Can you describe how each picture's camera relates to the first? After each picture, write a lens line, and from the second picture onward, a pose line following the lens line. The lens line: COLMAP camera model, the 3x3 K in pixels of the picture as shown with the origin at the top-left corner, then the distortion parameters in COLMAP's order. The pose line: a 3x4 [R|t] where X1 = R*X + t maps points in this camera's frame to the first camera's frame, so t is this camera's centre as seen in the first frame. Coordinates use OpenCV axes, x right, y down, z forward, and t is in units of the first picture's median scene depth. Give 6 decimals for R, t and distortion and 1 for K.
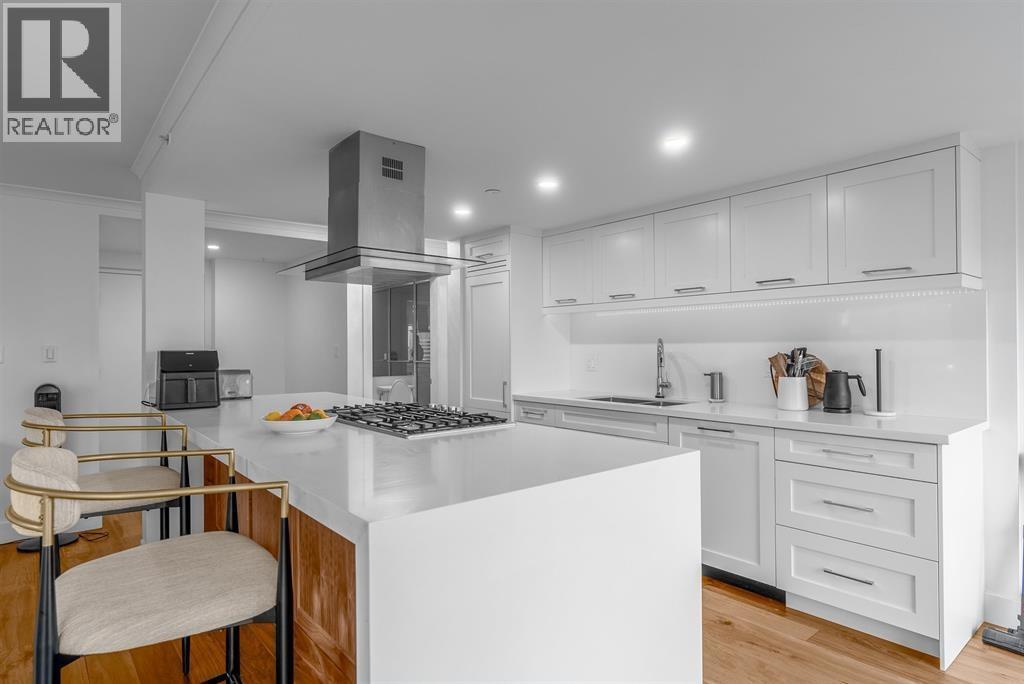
lens RADIAL K [[481.8, 0, 512.0], [0, 481.8, 342.0], [0, 0, 1]] dist [-0.002077, 0.000027]
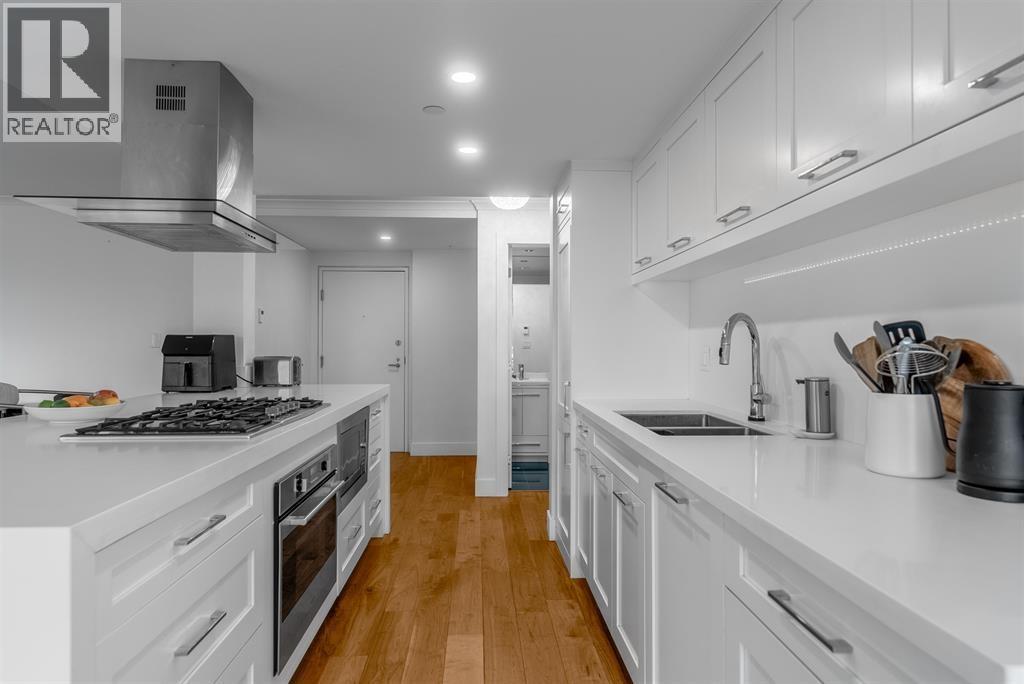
lens RADIAL K [[543.7, 0, 512.0], [0, 543.7, 342.0], [0, 0, 1]] dist [-0.001348, -0.000147]
pose [[0.835324, 0.004297, -0.549741, 0.497722], [0.001611, 0.999946, 0.010264, 0.022036], [0.549755, -0.009459, 0.835272, 0.393564]]
